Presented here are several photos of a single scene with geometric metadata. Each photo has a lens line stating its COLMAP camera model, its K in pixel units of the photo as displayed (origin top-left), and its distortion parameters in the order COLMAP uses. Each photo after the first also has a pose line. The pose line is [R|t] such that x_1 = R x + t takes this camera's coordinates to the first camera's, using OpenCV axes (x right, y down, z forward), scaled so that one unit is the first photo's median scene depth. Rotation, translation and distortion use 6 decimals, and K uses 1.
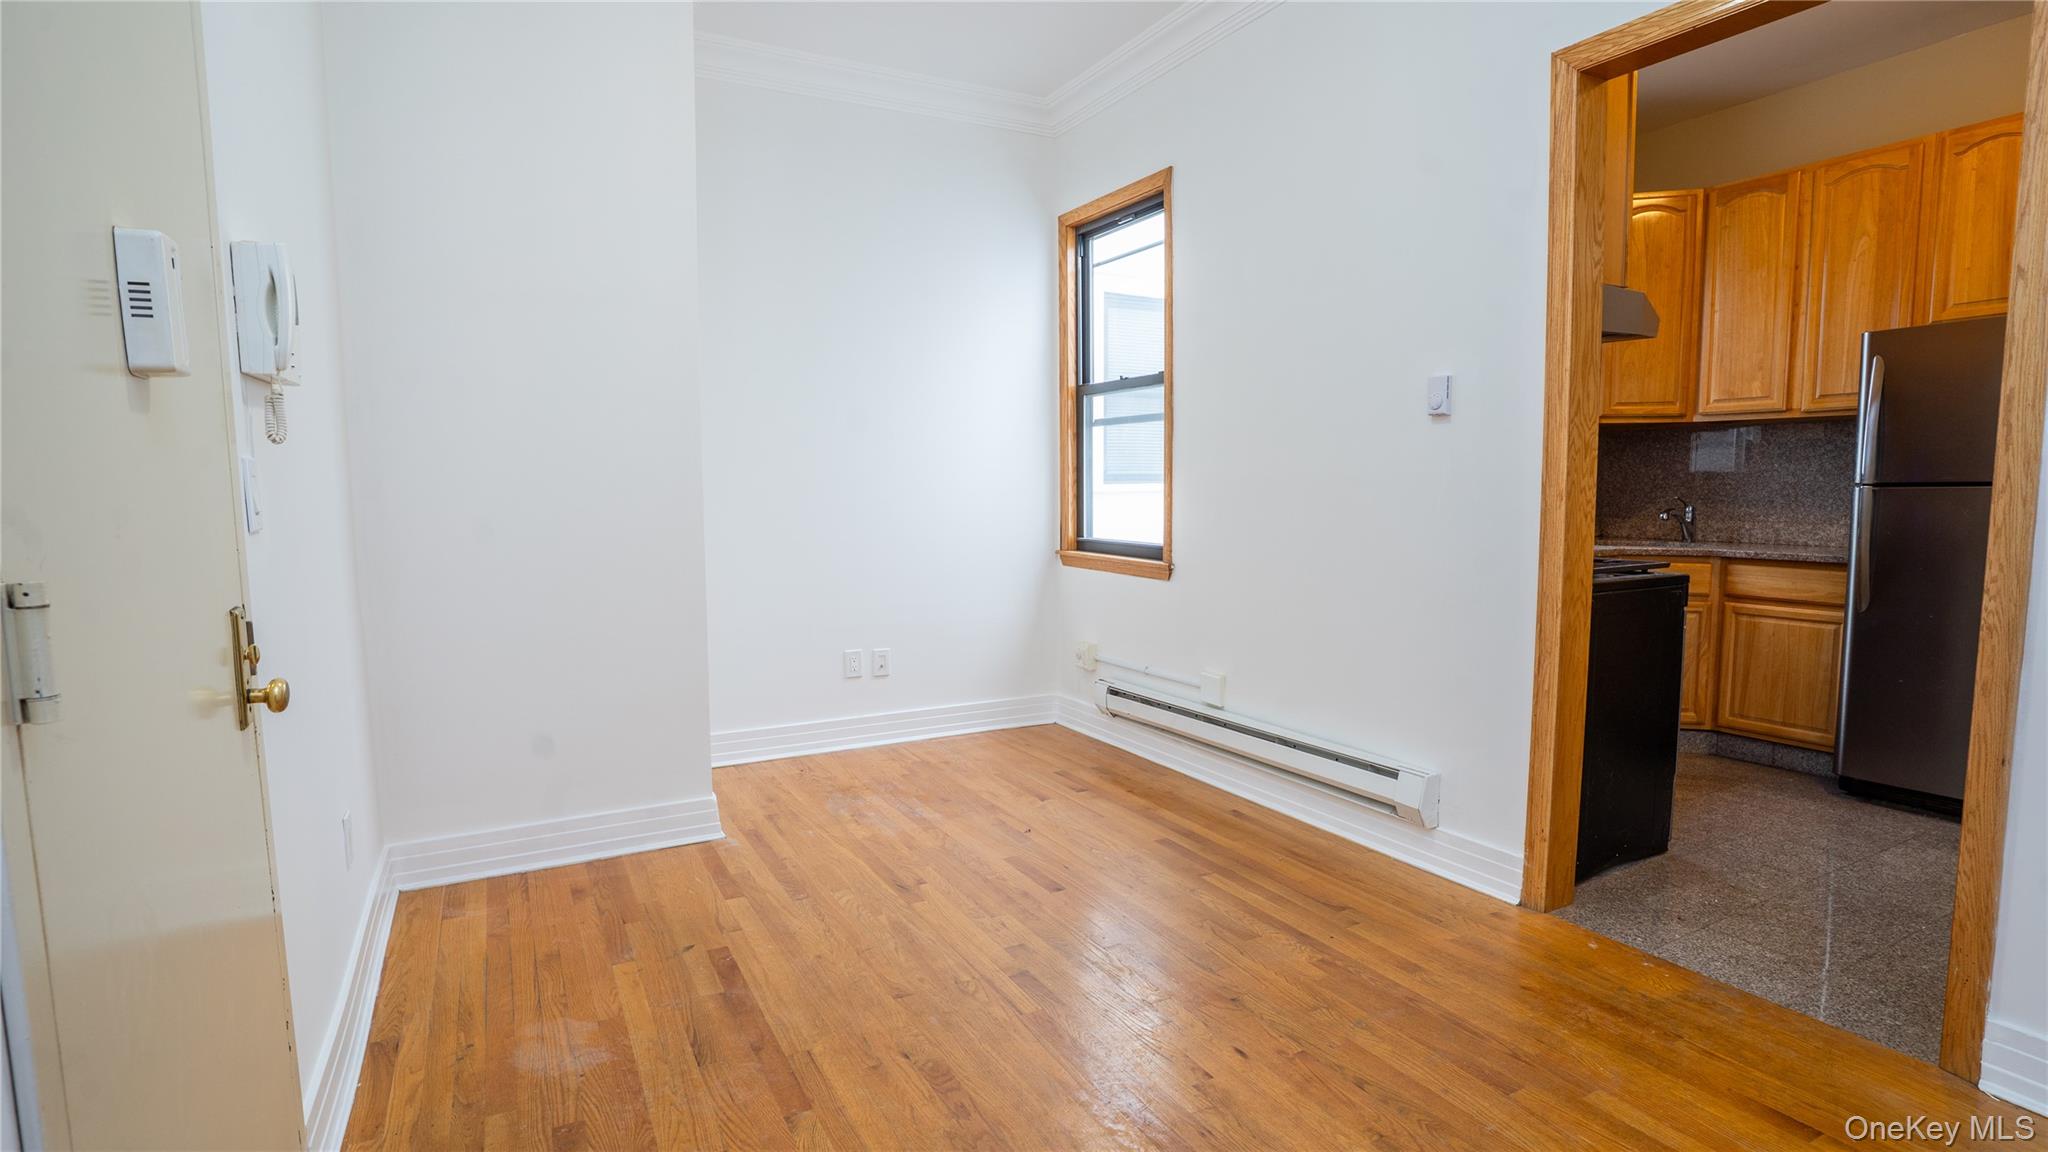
lens RADIAL K [[1003.6, 0, 1012.0], [0, 1003.6, 577.4], [0, 0, 1]] dist [-0.081283, 0.035896]
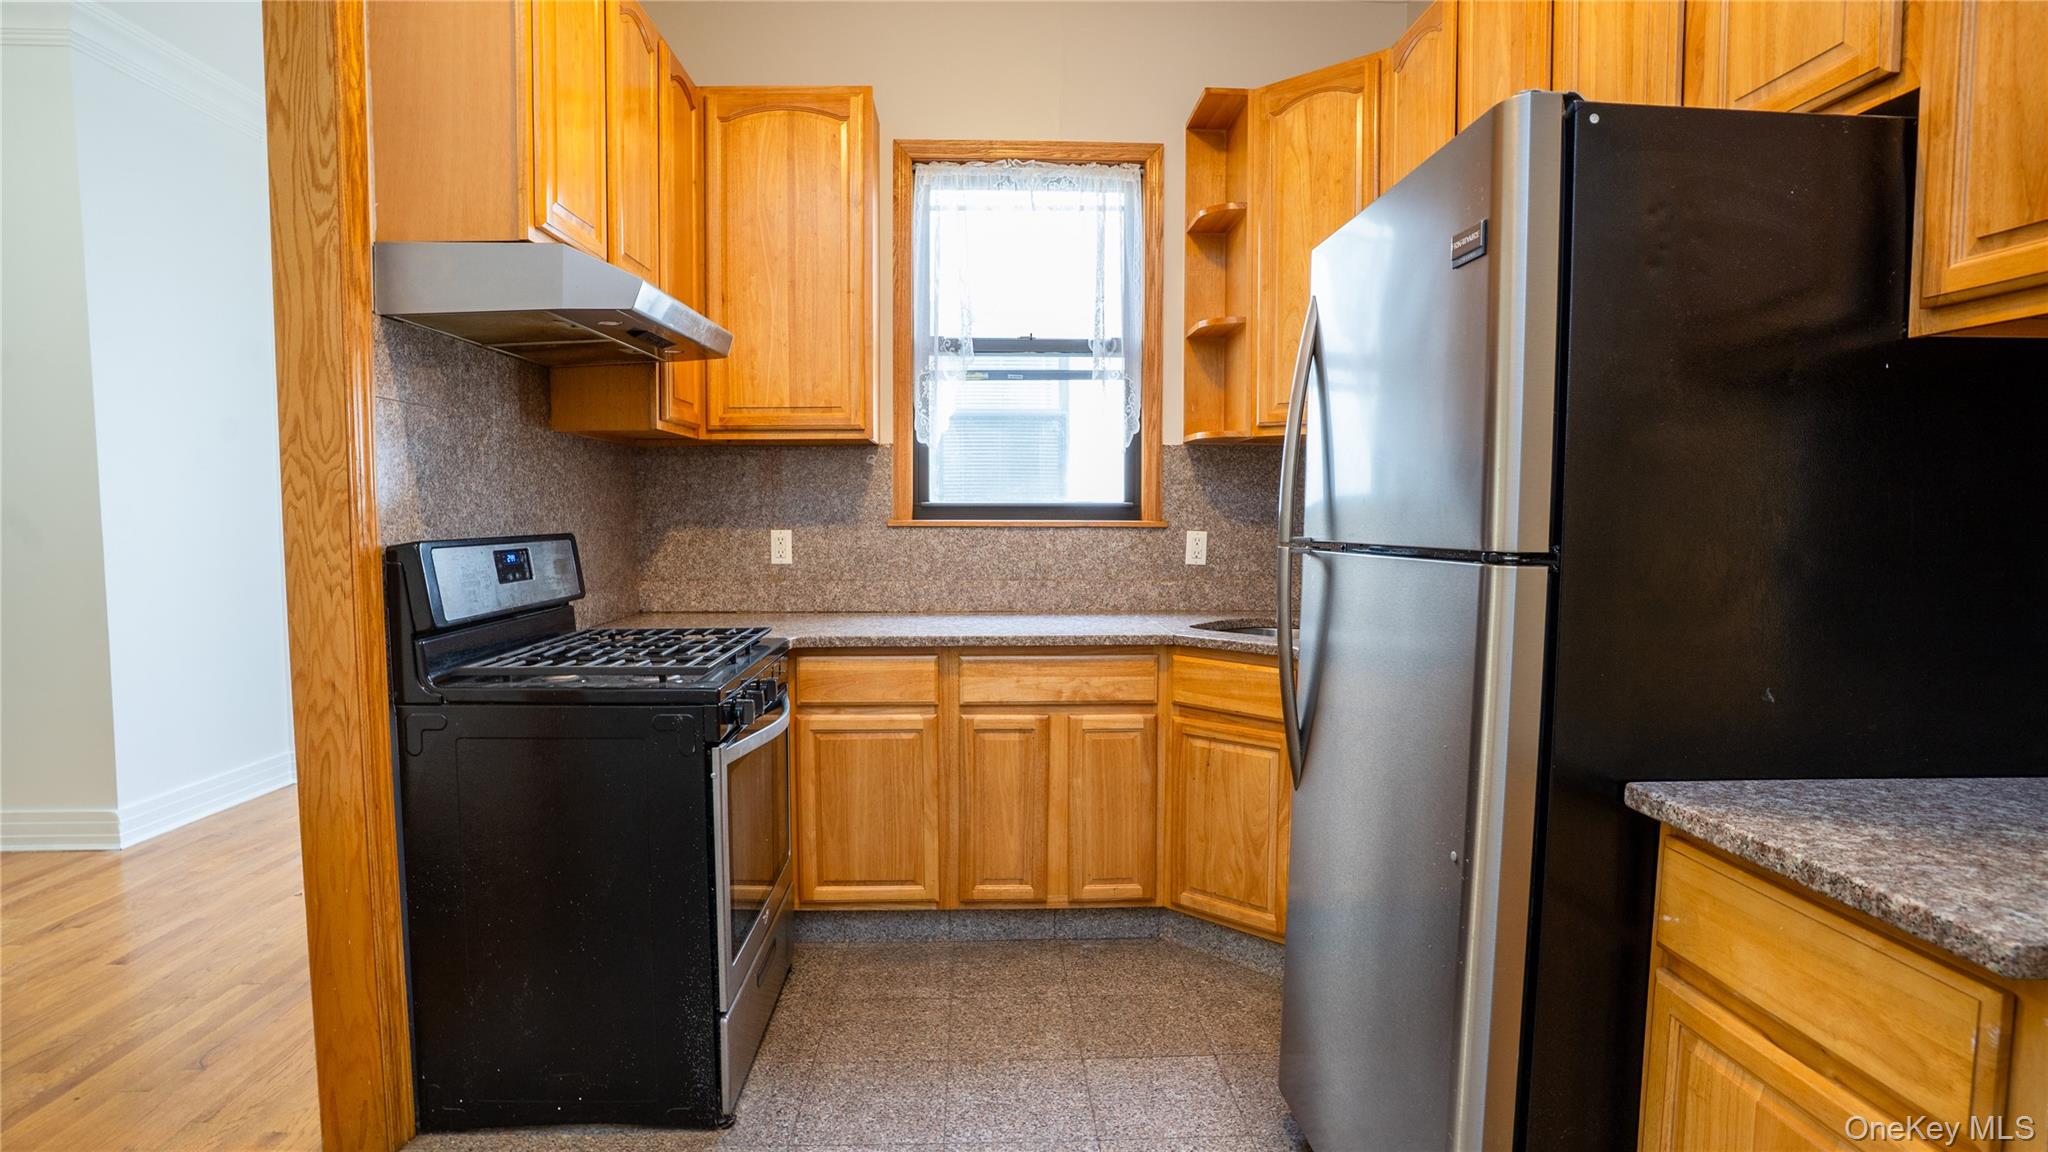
lens RADIAL K [[1004.0, 0, 1010.0], [0, 1004.0, 576.0], [0, 0, 1]] dist [-0.088539, 0.041823]
pose [[0.899025, 0.036289, -0.436391, 0.863264], [-0.048143, 0.998710, -0.016132, -0.055361], [0.435242, 0.035512, 0.899613, 0.396452]]
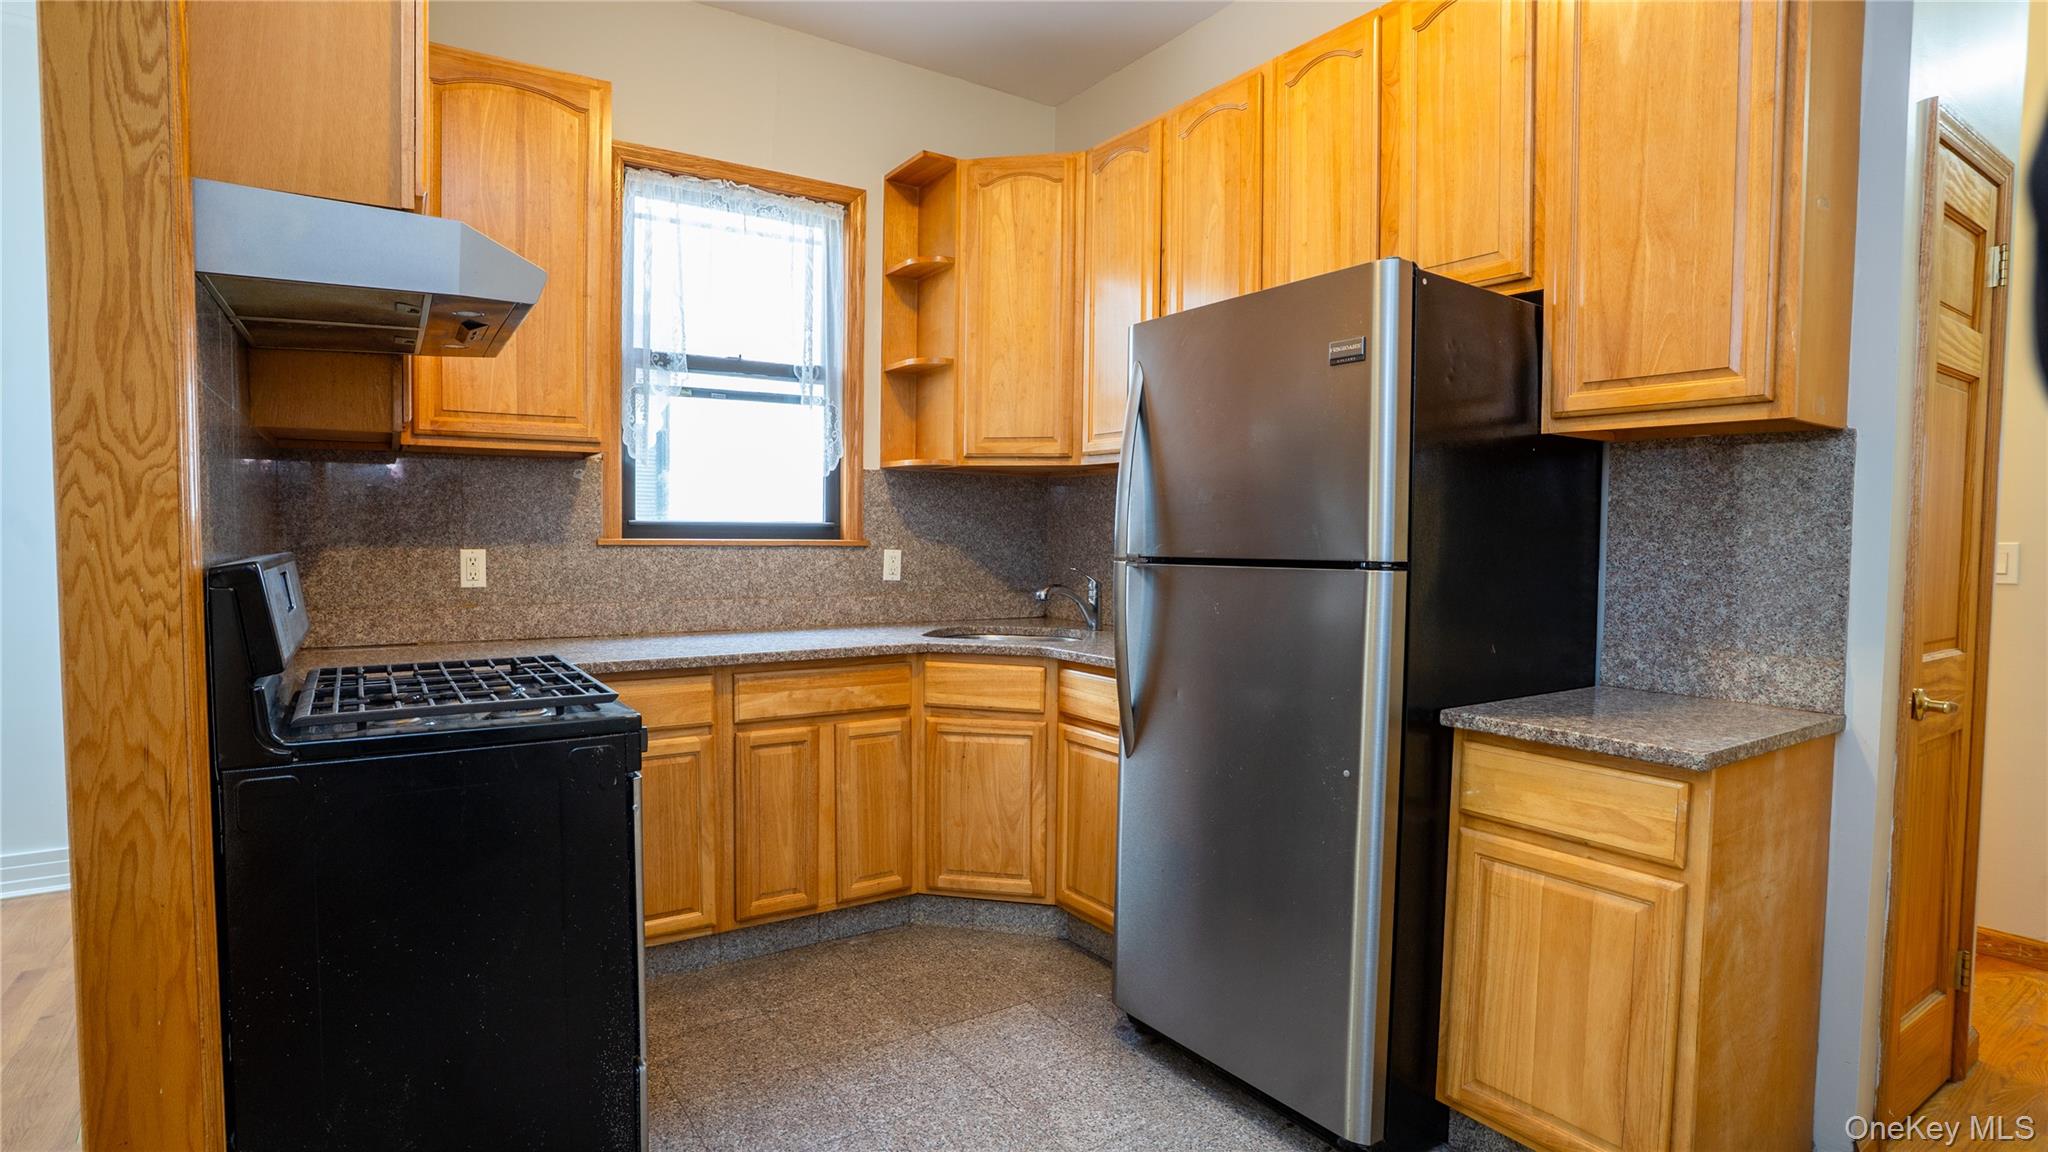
lens RADIAL K [[1003.6, 0, 1012.0], [0, 1003.6, 577.4], [0, 0, 1]] dist [-0.081283, 0.035896]
pose [[0.995410, 0.012590, 0.094868, 0.656988], [-0.007835, 0.998702, -0.050330, -0.043530], [-0.095379, 0.049356, 0.994217, 0.299170]]
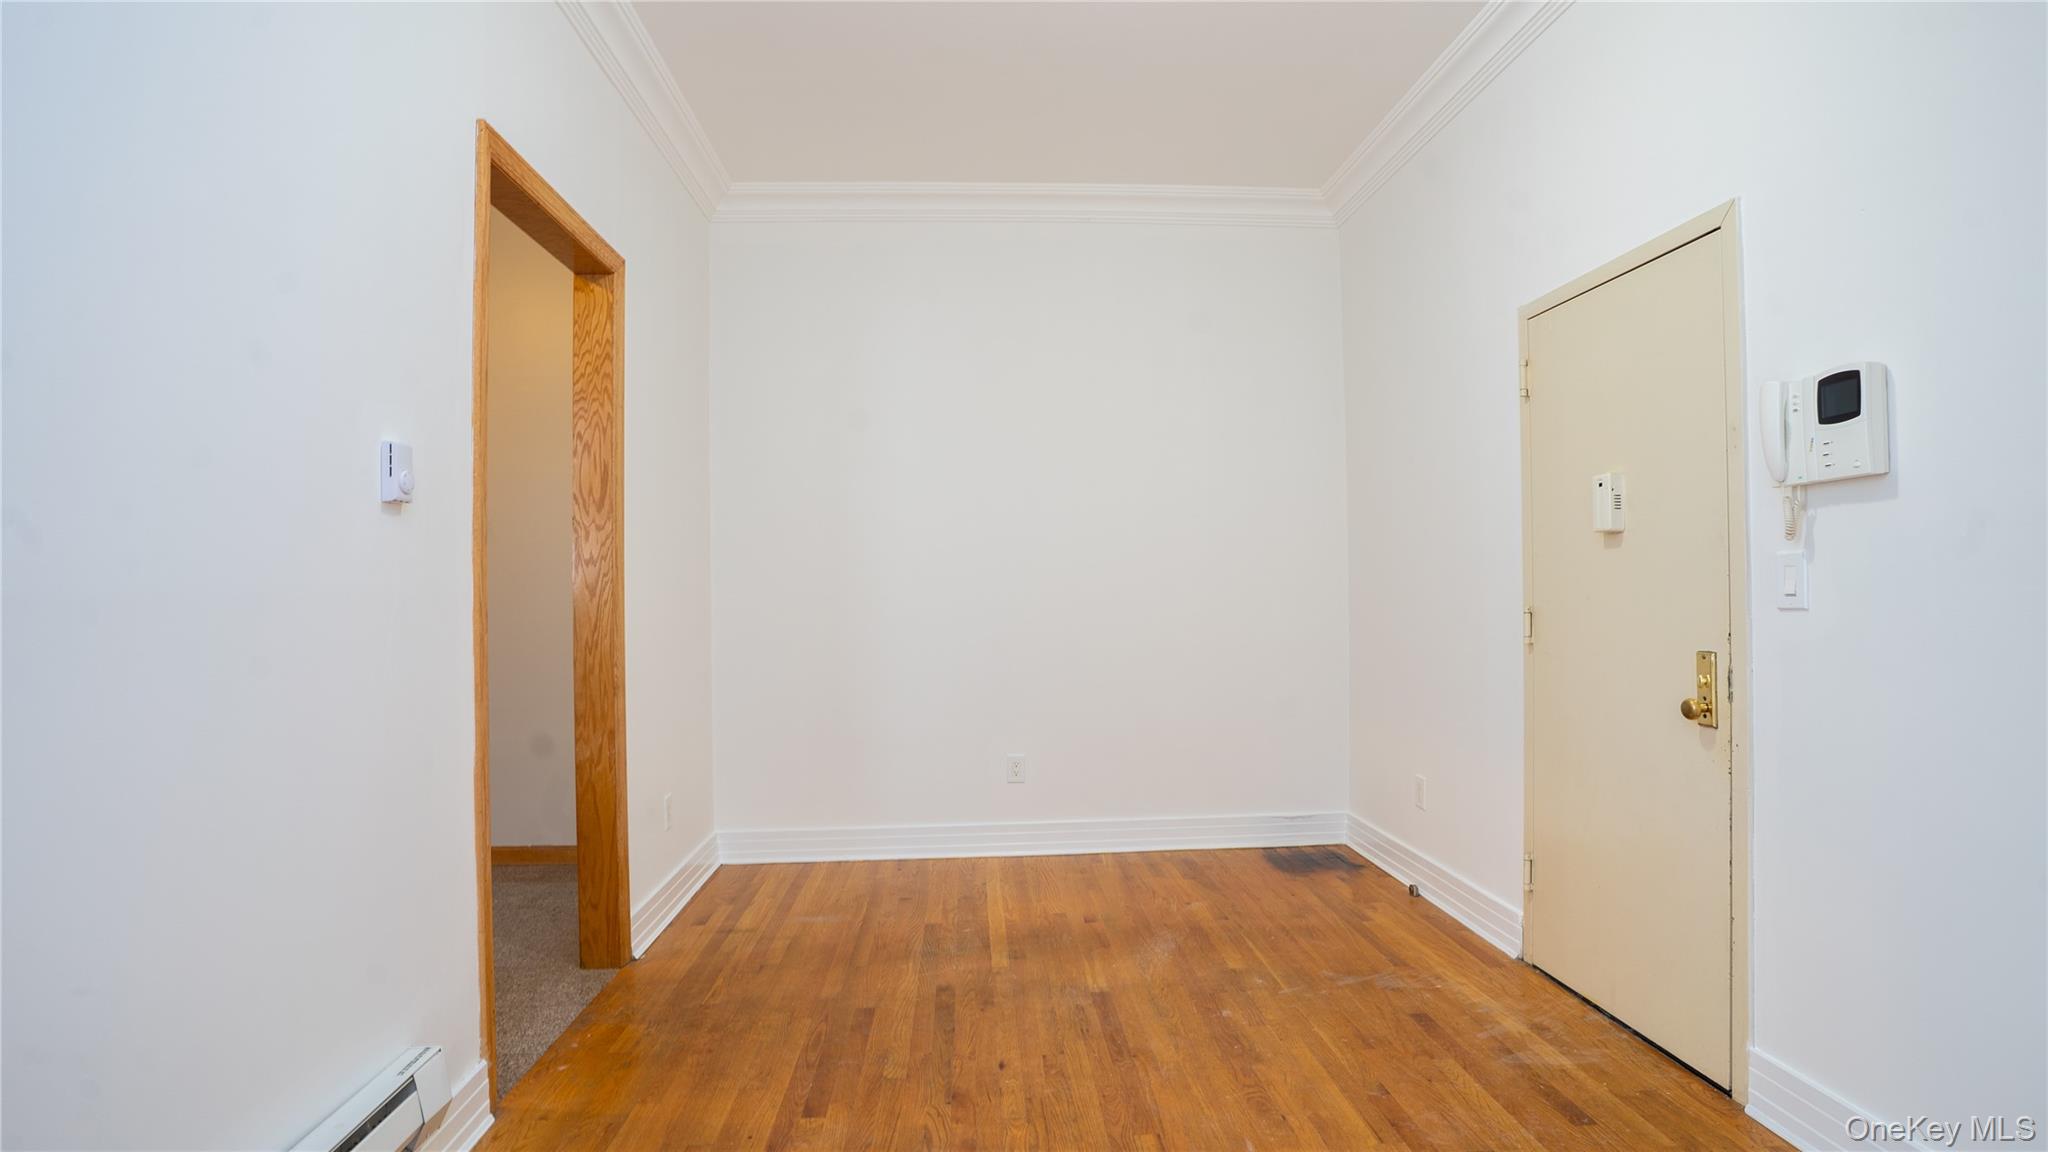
lens RADIAL K [[1003.6, 0, 1012.0], [0, 1003.6, 577.4], [0, 0, 1]] dist [-0.081283, 0.035896]
pose [[-0.906635, 0.028036, 0.420983, -0.155822], [0.064005, 0.995381, 0.071553, -0.099434], [-0.417032, 0.091818, -0.904242, 1.044634]]
